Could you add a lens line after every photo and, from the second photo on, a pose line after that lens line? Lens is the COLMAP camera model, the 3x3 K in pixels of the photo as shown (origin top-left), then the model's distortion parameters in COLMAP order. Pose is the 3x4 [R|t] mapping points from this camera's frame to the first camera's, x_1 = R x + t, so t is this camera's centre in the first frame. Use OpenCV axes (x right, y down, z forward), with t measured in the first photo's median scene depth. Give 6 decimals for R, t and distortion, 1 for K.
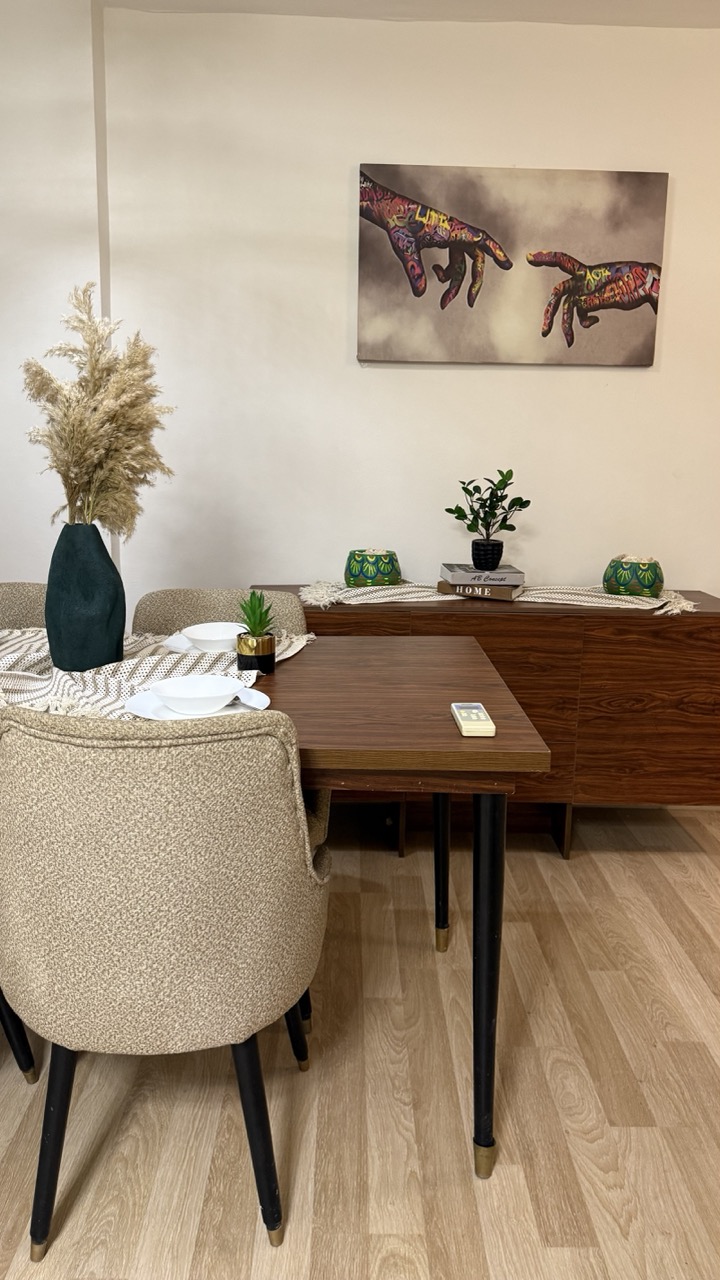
lens RADIAL K [[915.3, 0, 364.5], [0, 915.3, 640.3], [0, 0, 1]] dist [0.066104, -0.002387]
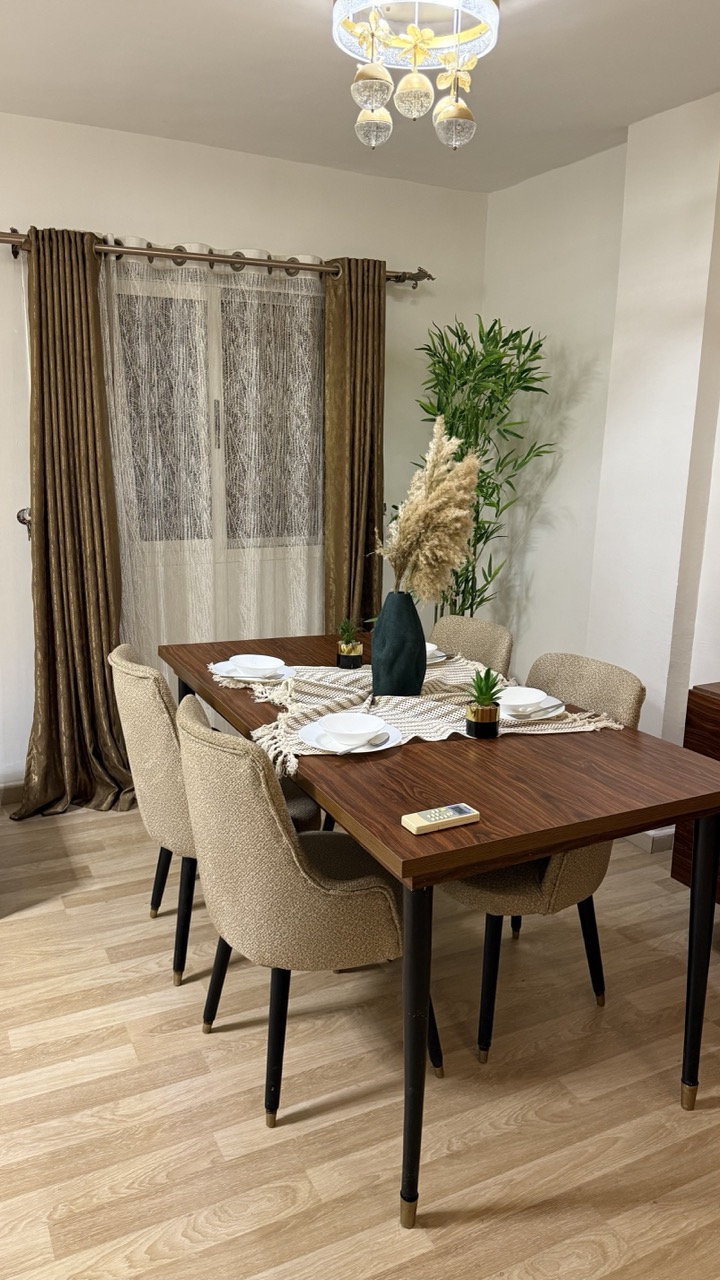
lens RADIAL K [[915.3, 0, 365.1], [0, 915.3, 642.1], [0, 0, 1]] dist [0.066104, -0.002387]
pose [[0.433209, 0.174186, -0.884301, 0.933256], [-0.168923, 0.979452, 0.110175, -0.208827], [0.885322, 0.101650, 0.453732, 0.369648]]
